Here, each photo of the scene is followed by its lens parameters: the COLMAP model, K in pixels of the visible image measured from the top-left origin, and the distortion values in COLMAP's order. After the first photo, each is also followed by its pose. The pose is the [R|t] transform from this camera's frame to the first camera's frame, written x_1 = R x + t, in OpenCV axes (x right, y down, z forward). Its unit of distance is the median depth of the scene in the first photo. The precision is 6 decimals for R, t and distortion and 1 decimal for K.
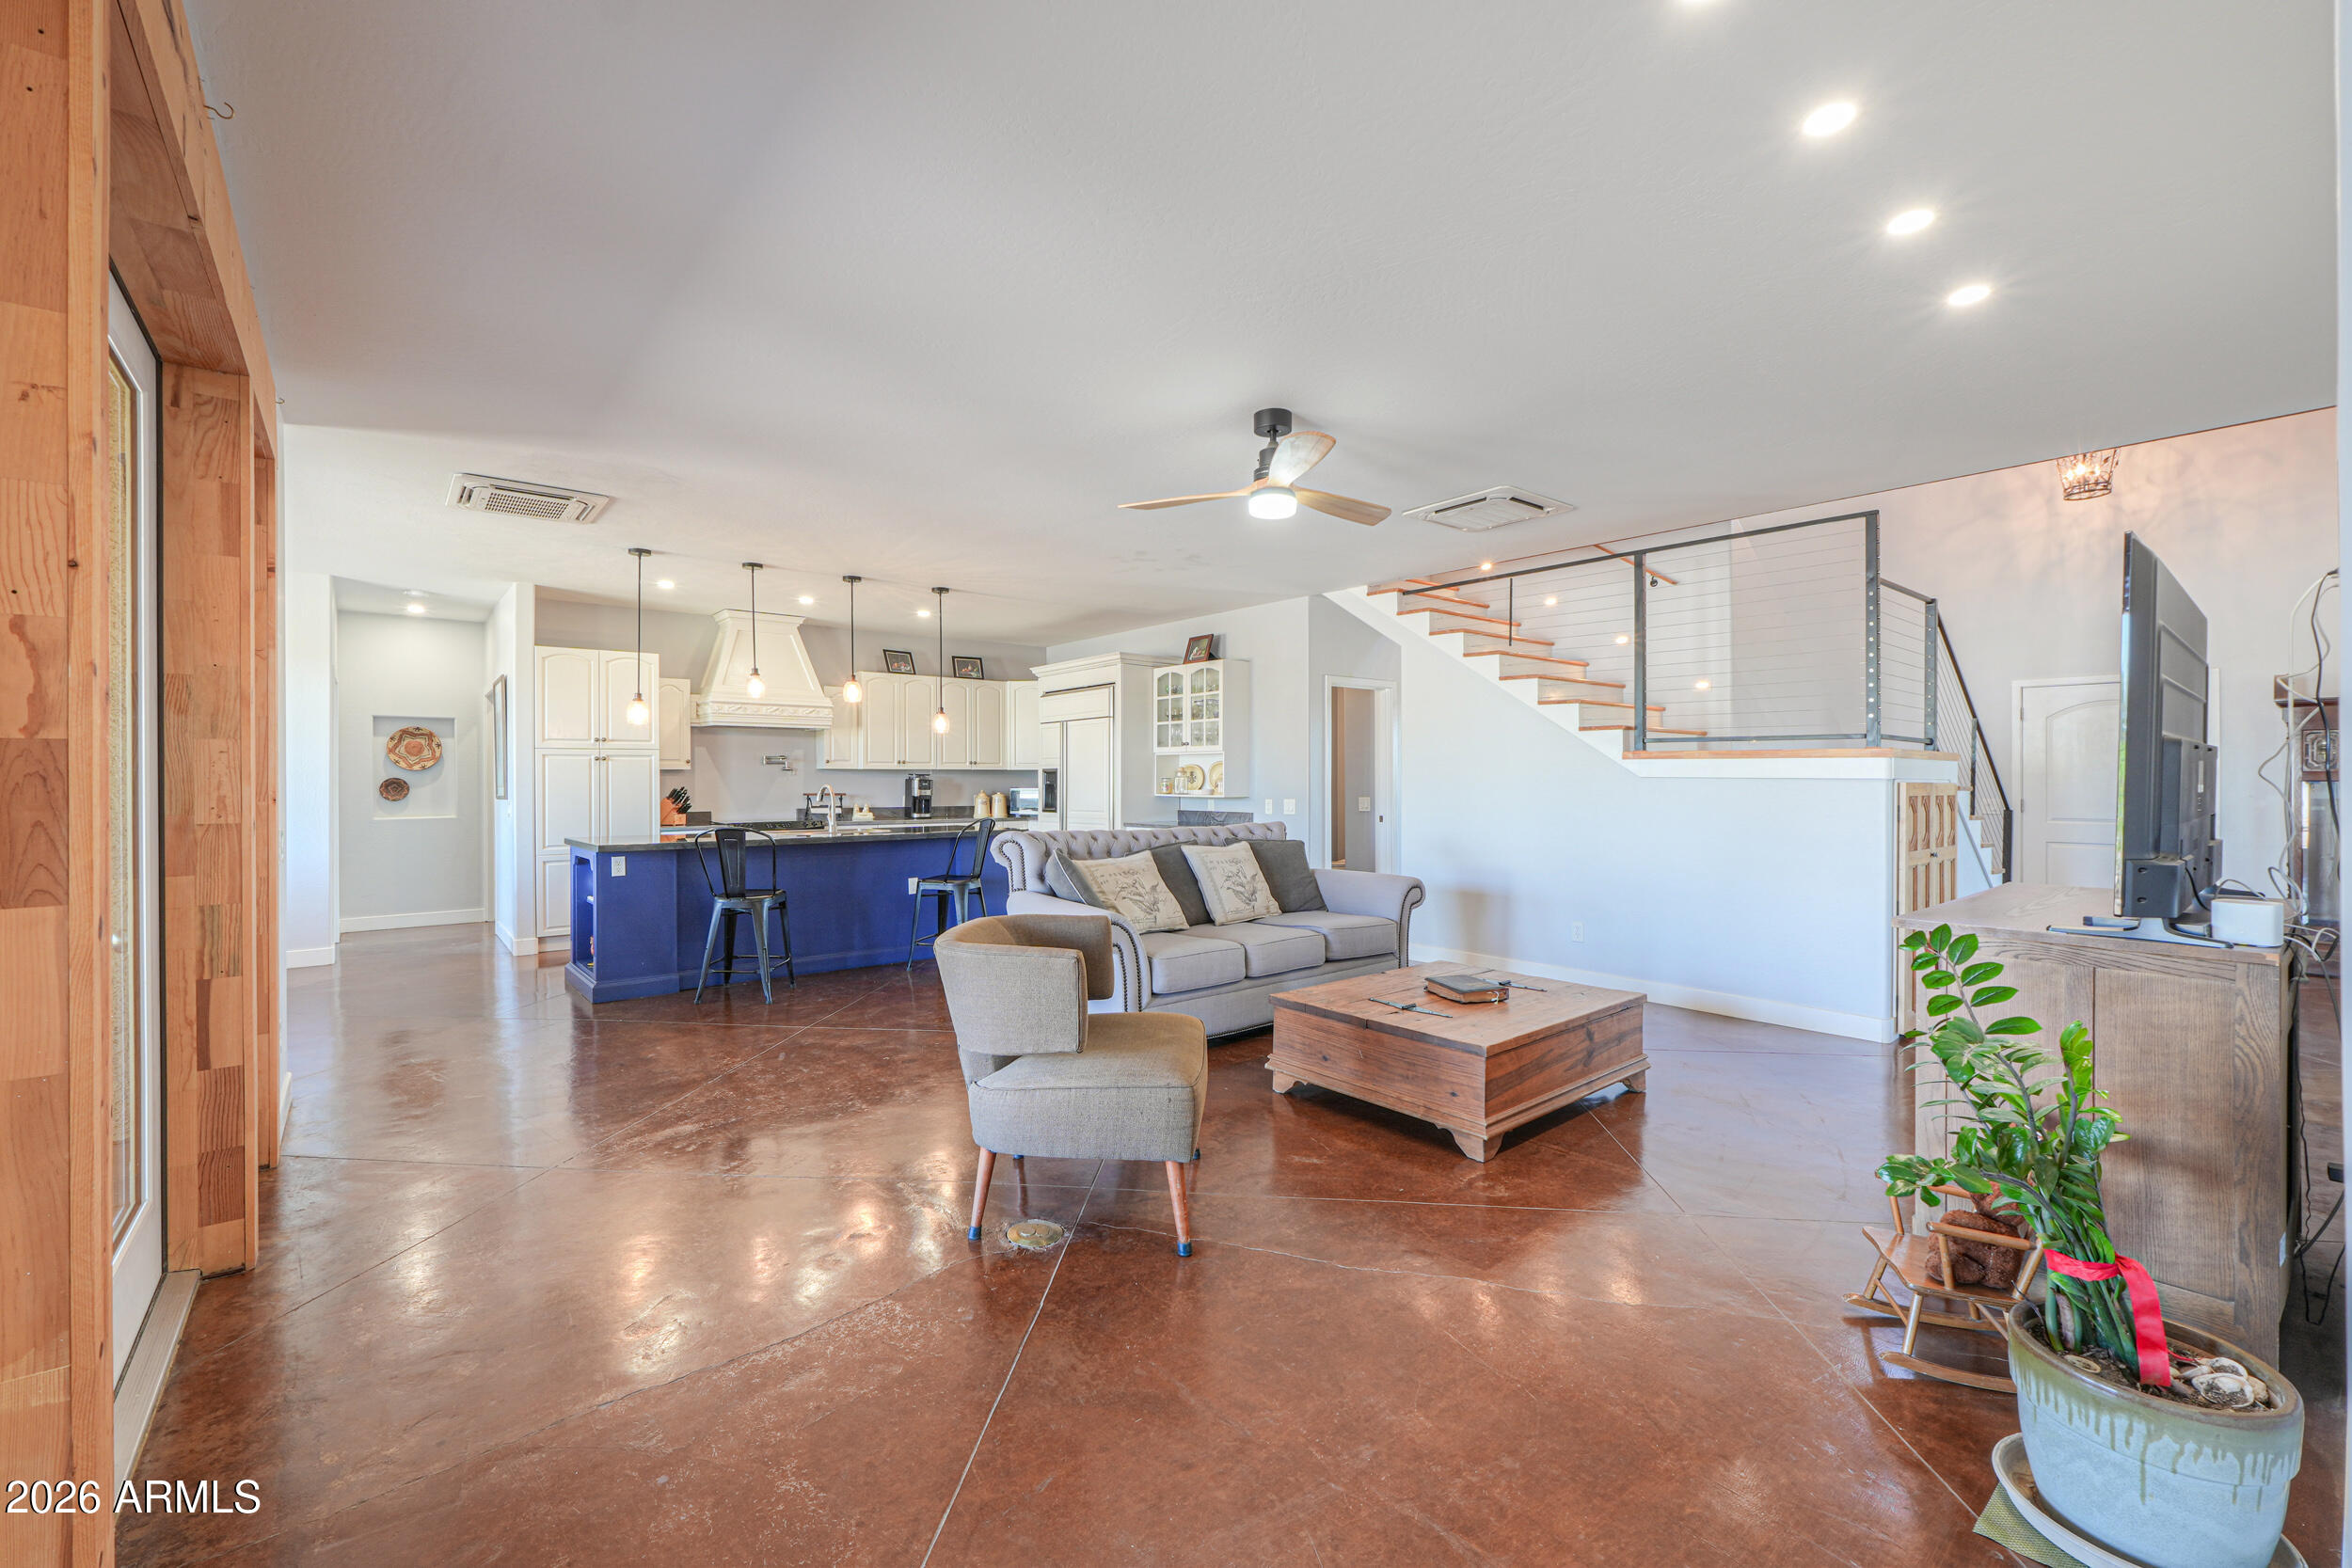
lens RADIAL K [[986.2, 0, 1171.9], [0, 986.2, 778.6], [0, 0, 1]] dist [-0.000235, -0.000323]
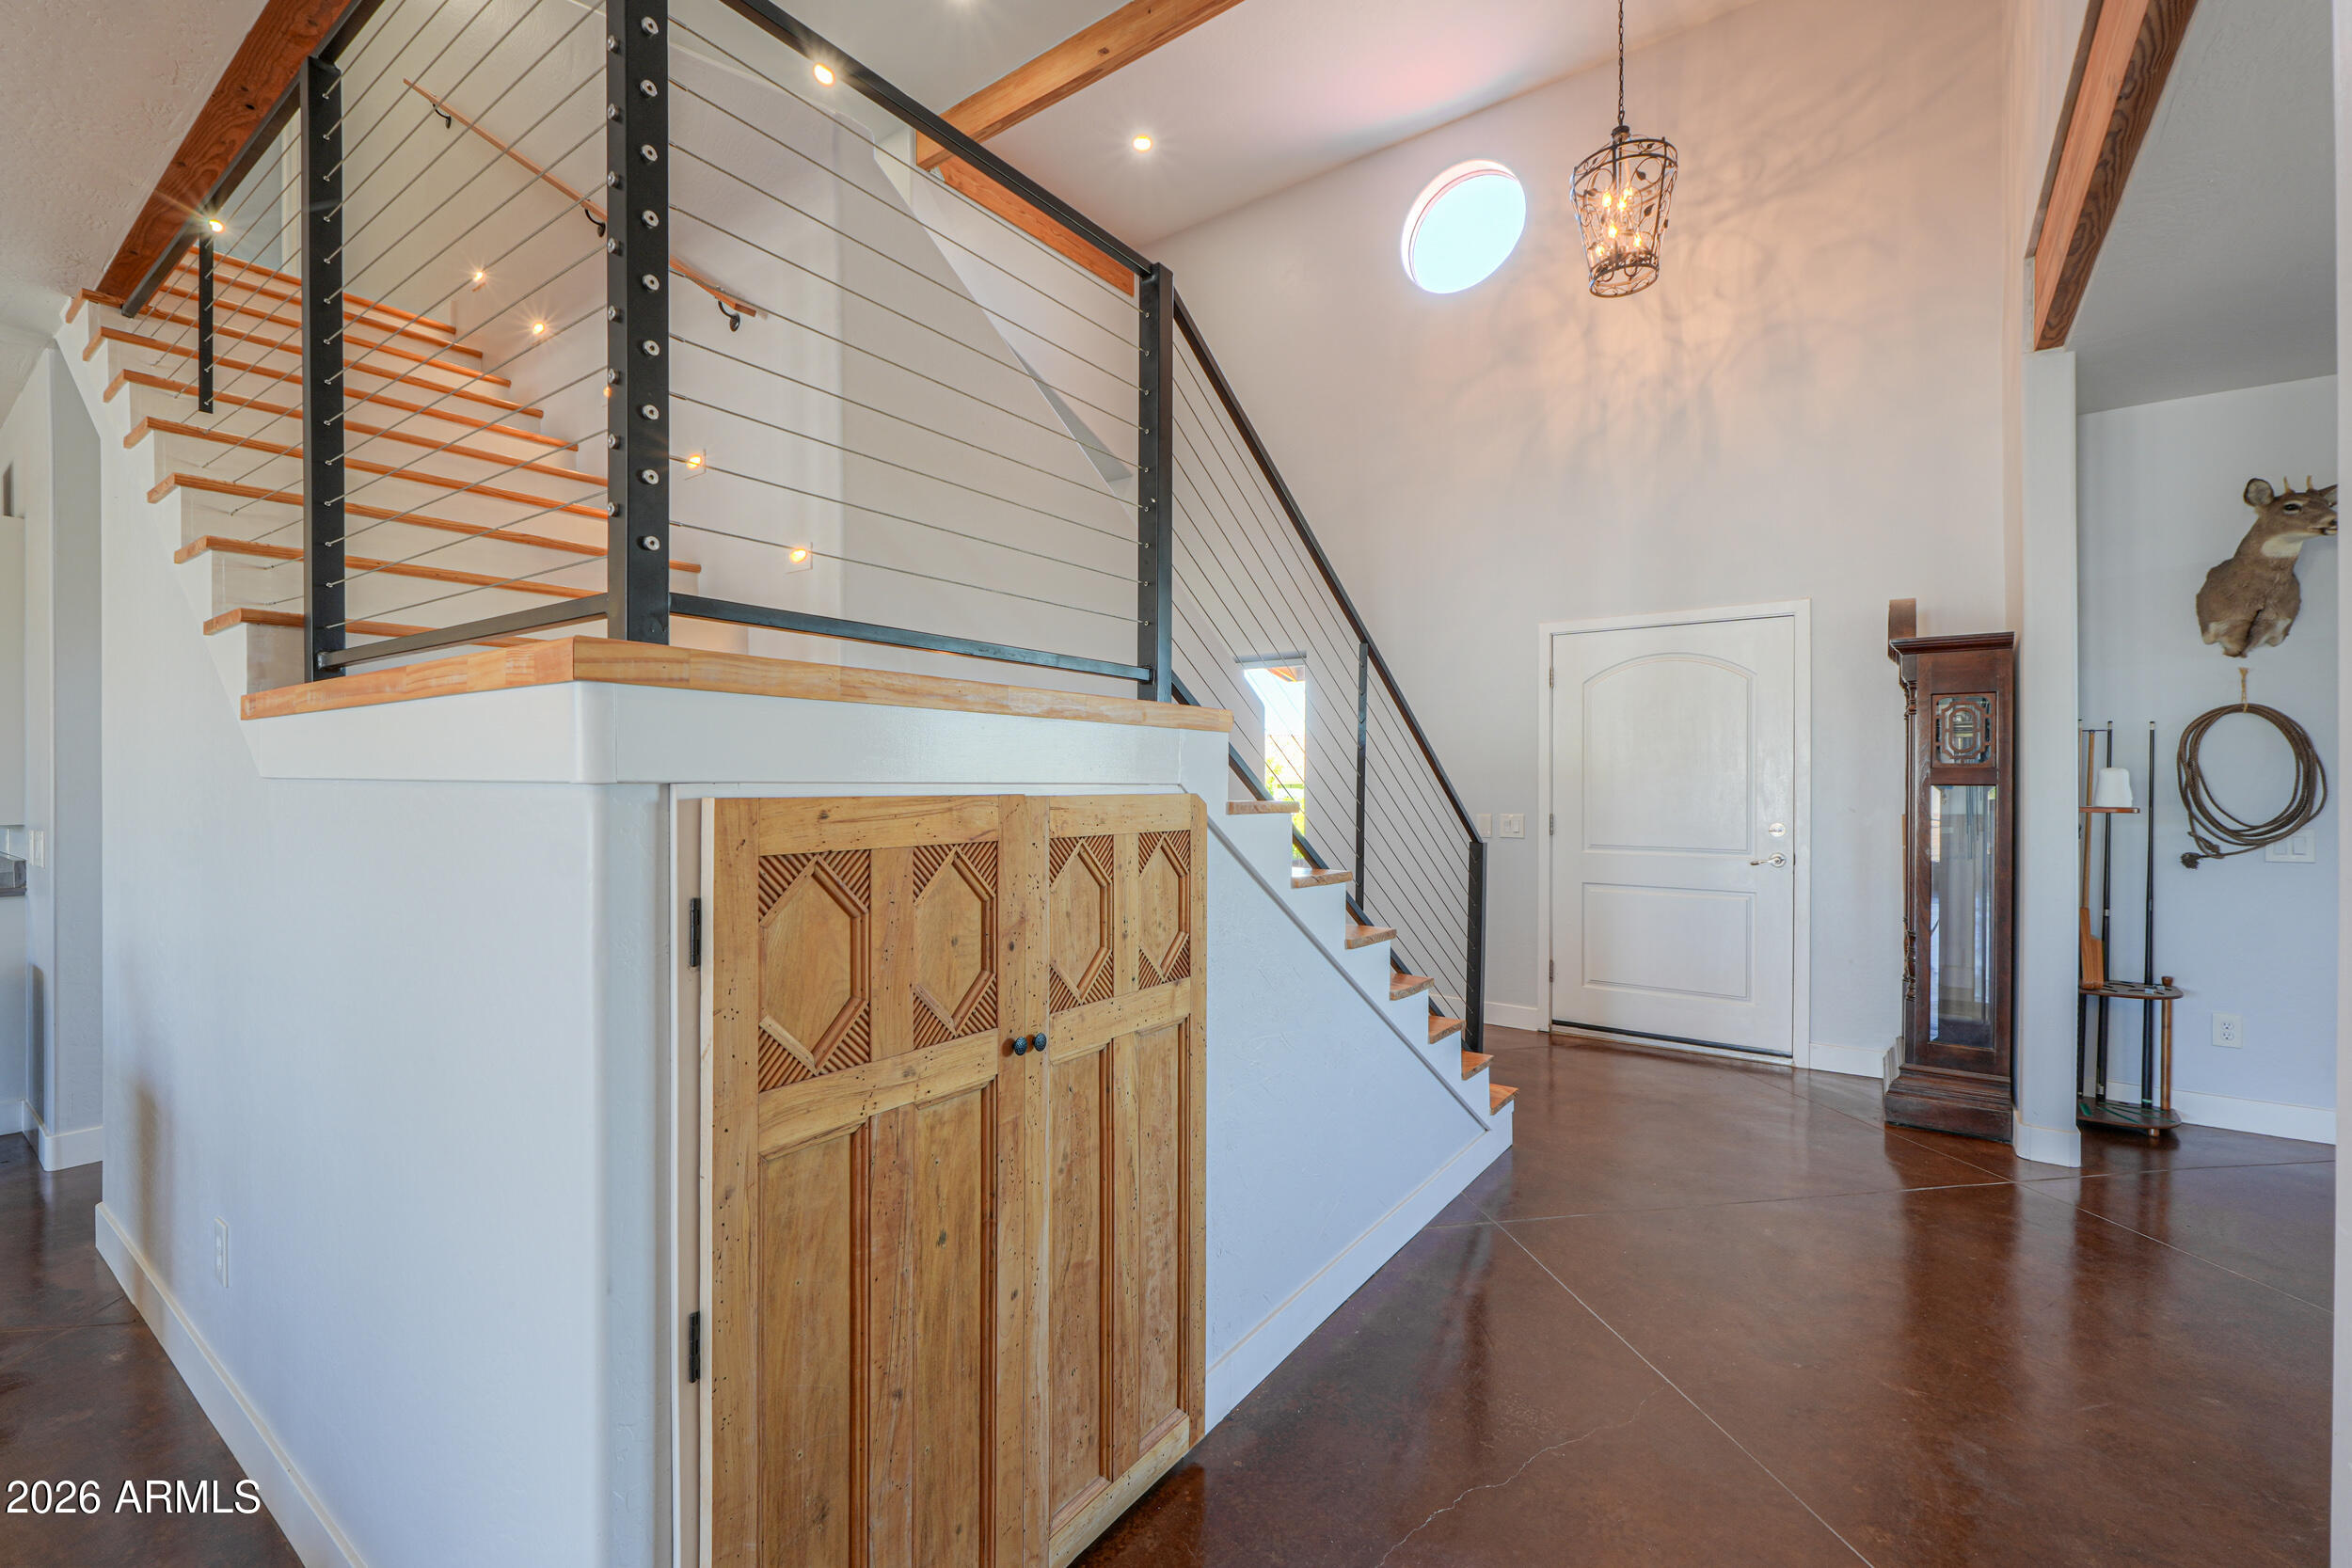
lens RADIAL K [[995.2, 0, 1164.6], [0, 995.2, 783.4], [0, 0, 1]] dist [0.001346, -0.000561]
pose [[0.970139, -0.002224, 0.242541, 0.510654], [0.001614, 0.999995, 0.002714, 0.000121], [-0.242546, -0.002242, 0.970137, 0.485633]]
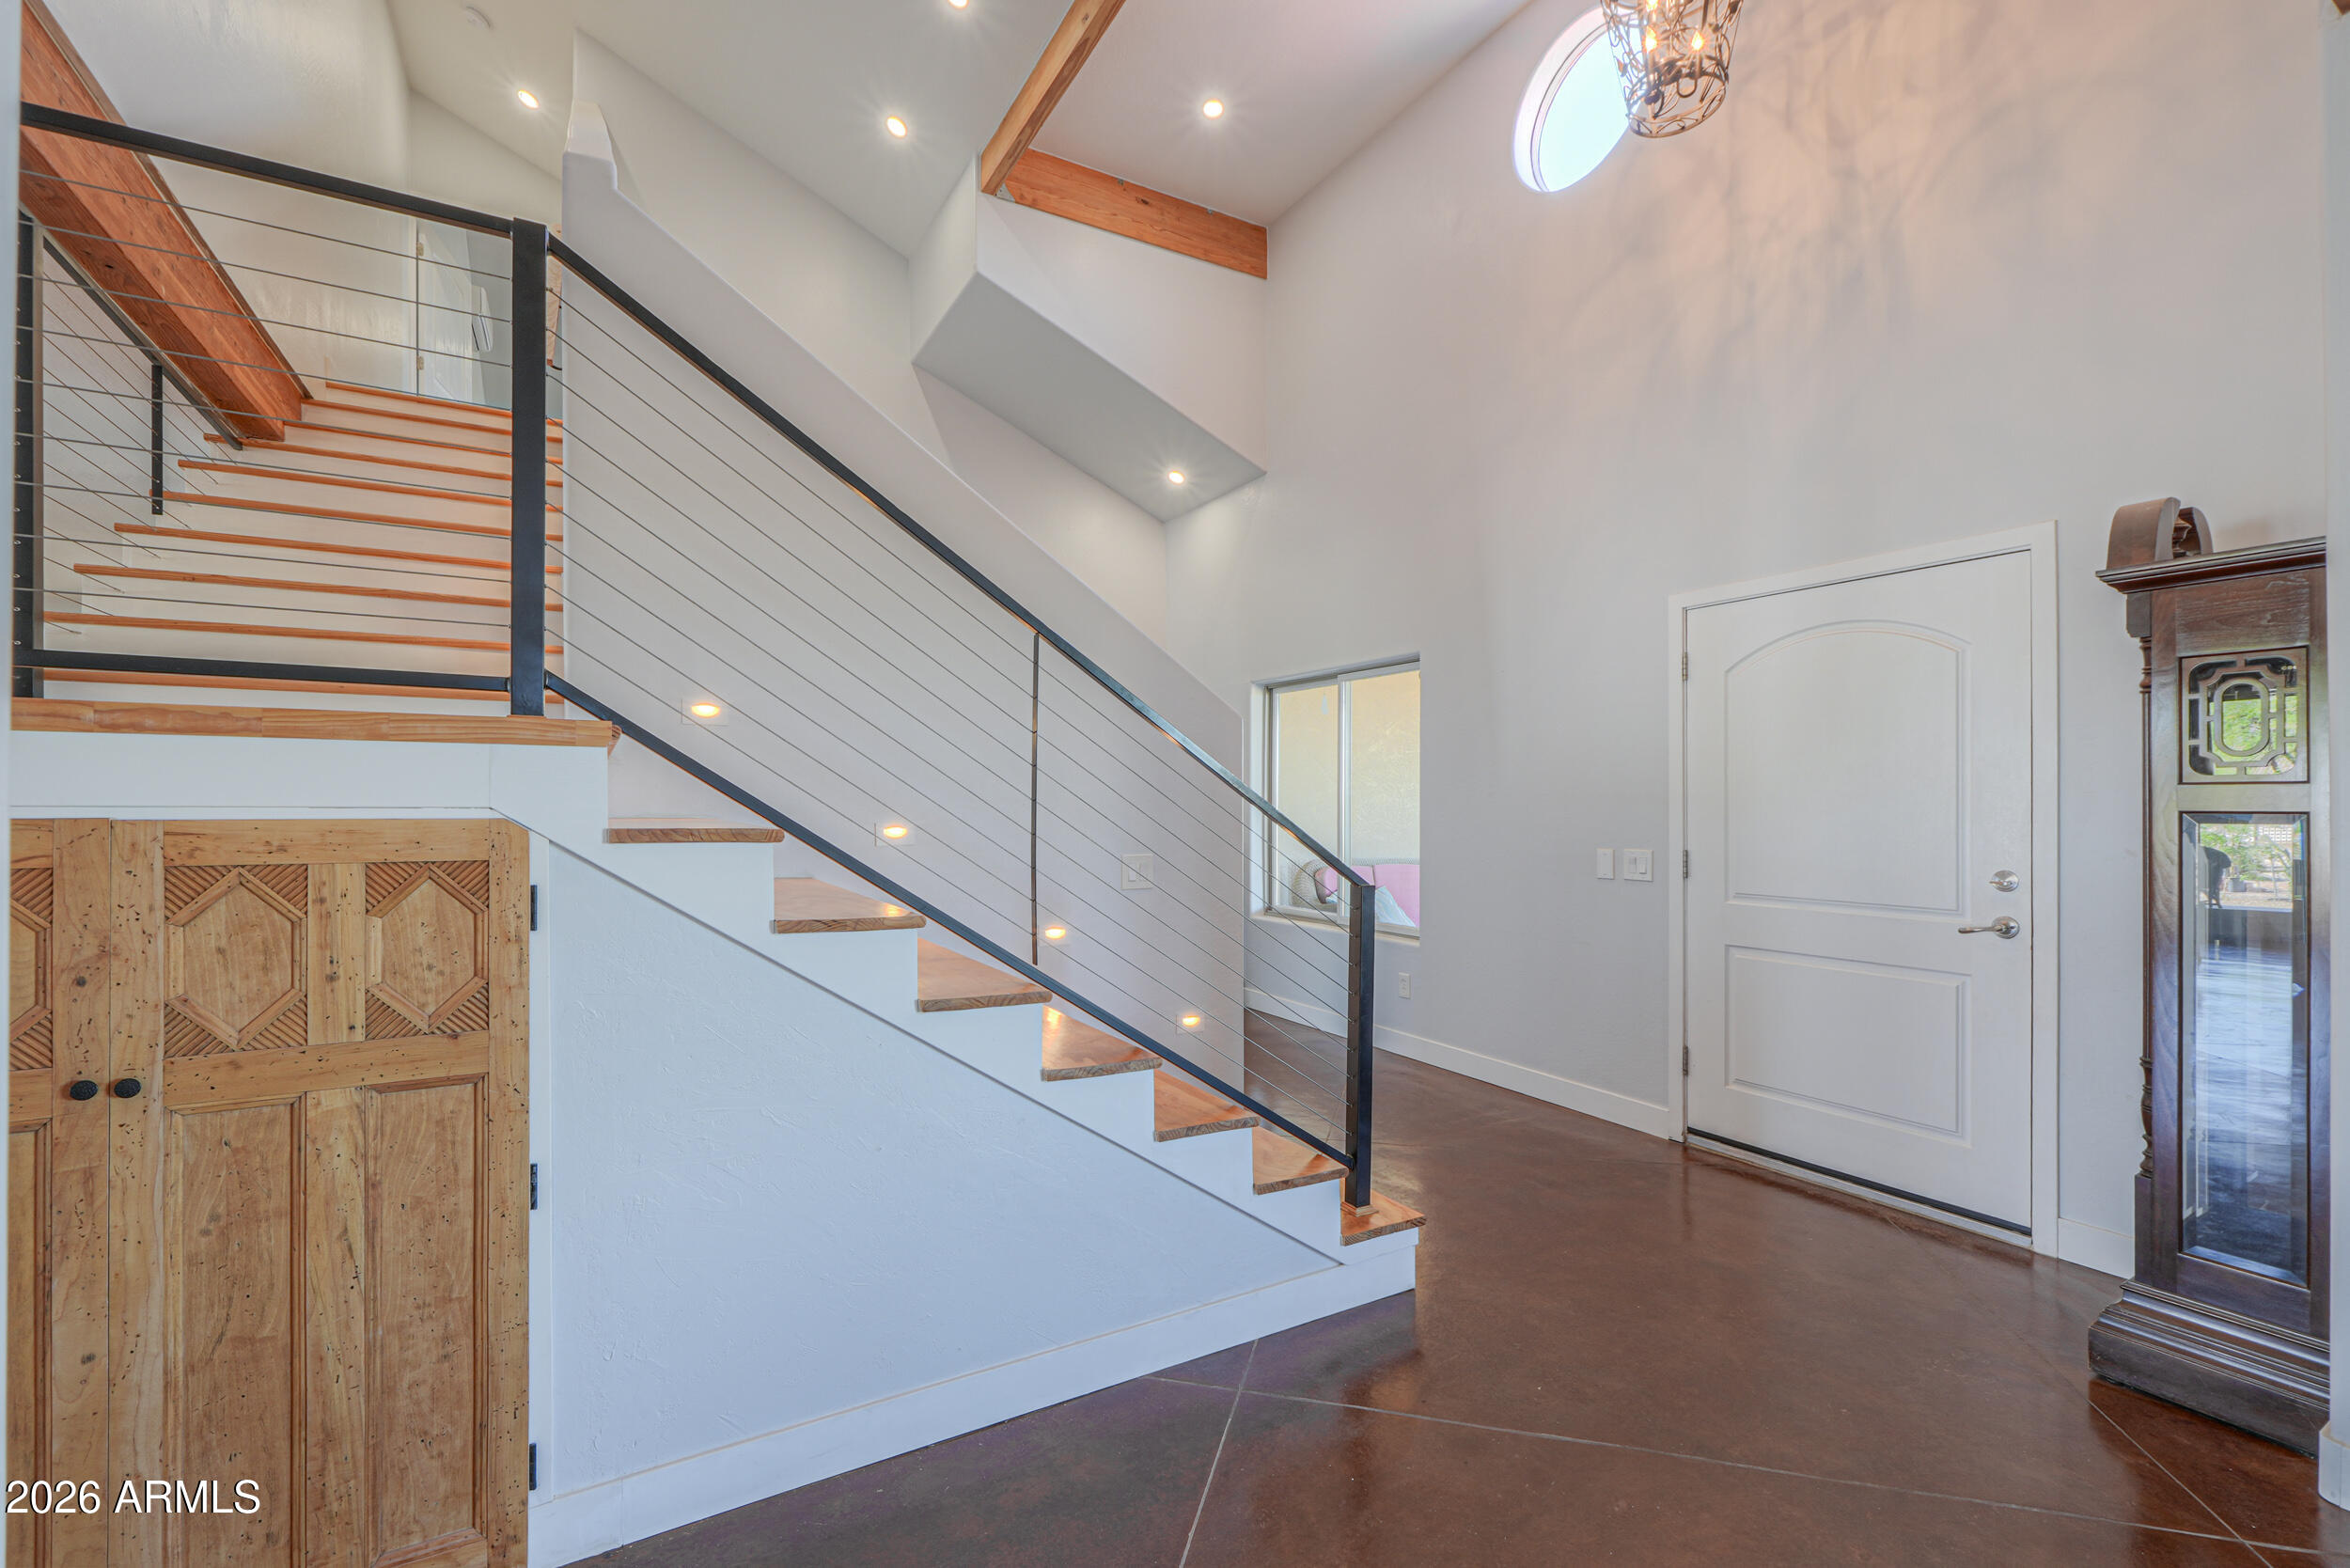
lens RADIAL K [[994.4, 0, 1178.4], [0, 994.4, 800.3], [0, 0, 1]] dist [0.000241, 0.000189]
pose [[0.985563, -0.000844, -0.169309, 0.765108], [0.000092, 0.999990, -0.004448, 0.000427], [0.169312, 0.004368, 0.985553, 0.539280]]
